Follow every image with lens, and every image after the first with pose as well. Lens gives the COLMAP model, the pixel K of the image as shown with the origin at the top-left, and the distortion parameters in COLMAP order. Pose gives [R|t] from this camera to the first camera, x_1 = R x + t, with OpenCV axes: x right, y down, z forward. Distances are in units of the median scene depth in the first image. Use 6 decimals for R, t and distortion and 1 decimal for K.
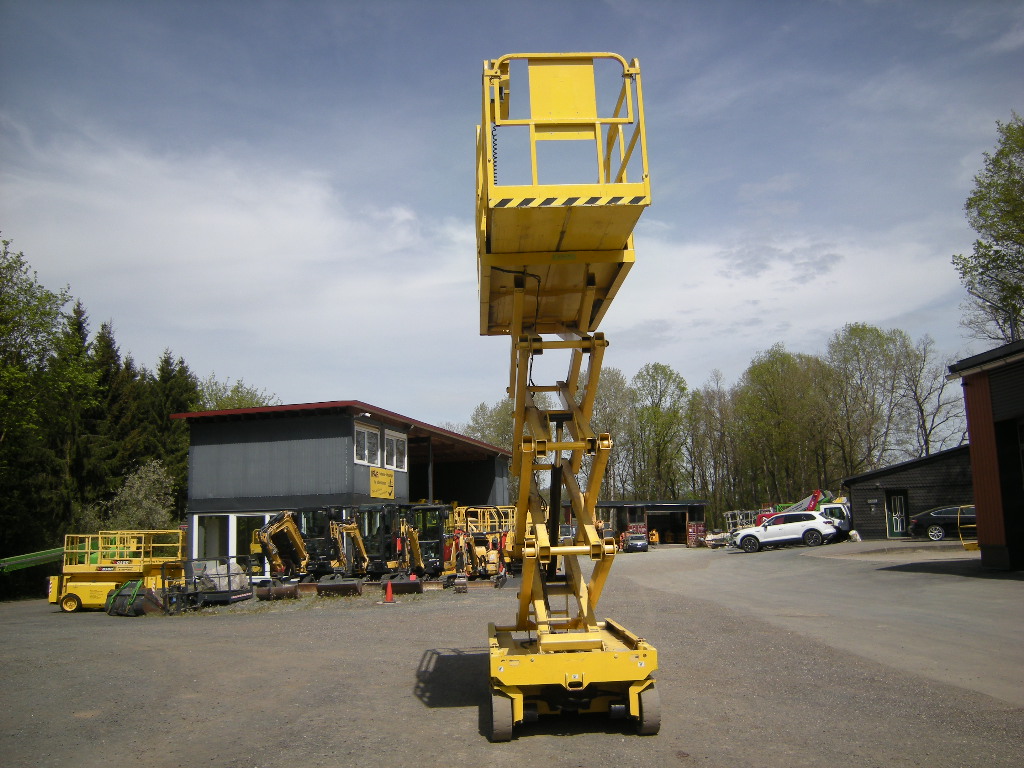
lens RADIAL K [[857.0, 0, 512.0], [0, 857.0, 384.0], [0, 0, 1]] dist [-0.117203, 0.039504]
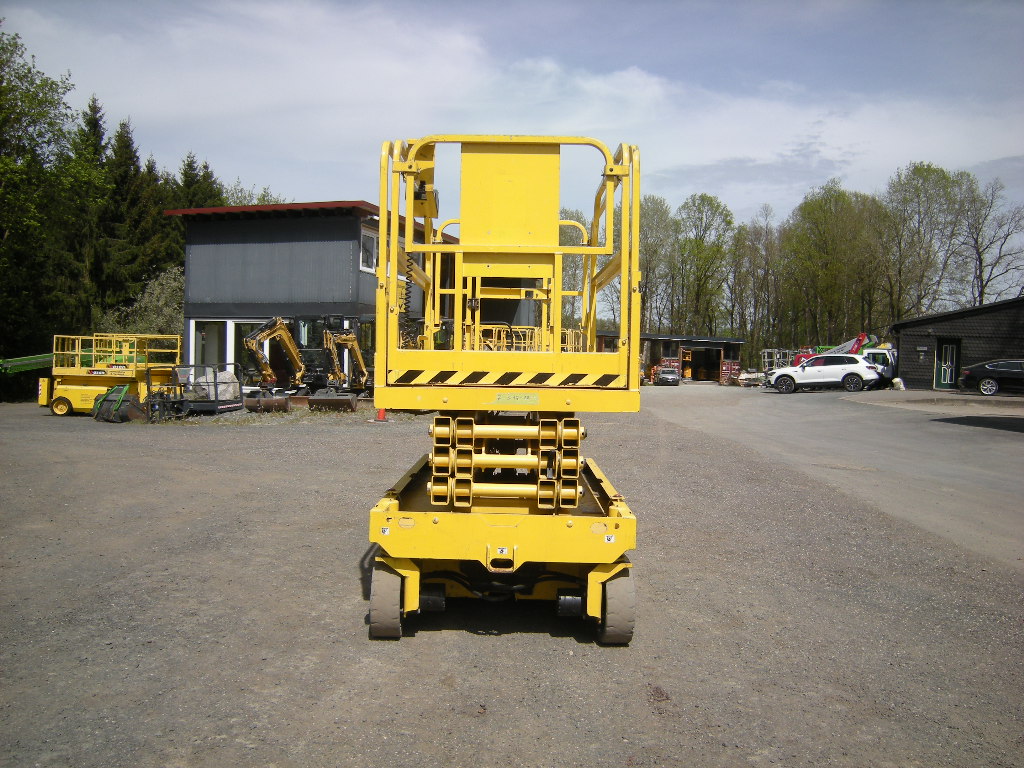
lens RADIAL K [[857.0, 0, 512.0], [0, 857.0, 384.0], [0, 0, 1]] dist [-0.117203, 0.039504]
pose [[0.997544, 0.057812, -0.039541, 0.015922], [-0.048776, 0.978543, 0.200188, 0.015602], [0.050266, -0.197768, 0.978959, 0.064574]]
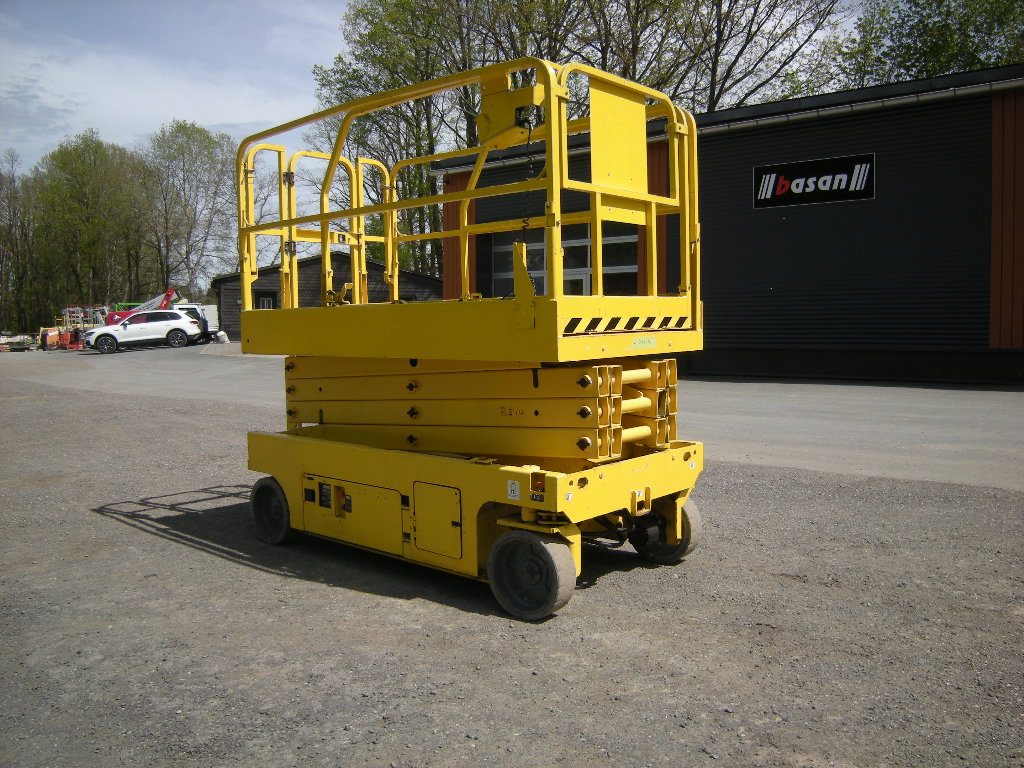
lens RADIAL K [[857.0, 0, 512.0], [0, 857.0, 384.0], [0, 0, 1]] dist [-0.117203, 0.039504]
pose [[0.685214, -0.030377, 0.727708, -0.073071], [-0.134123, 0.976781, 0.167066, 0.027291], [-0.715886, -0.212078, 0.665230, 0.105205]]
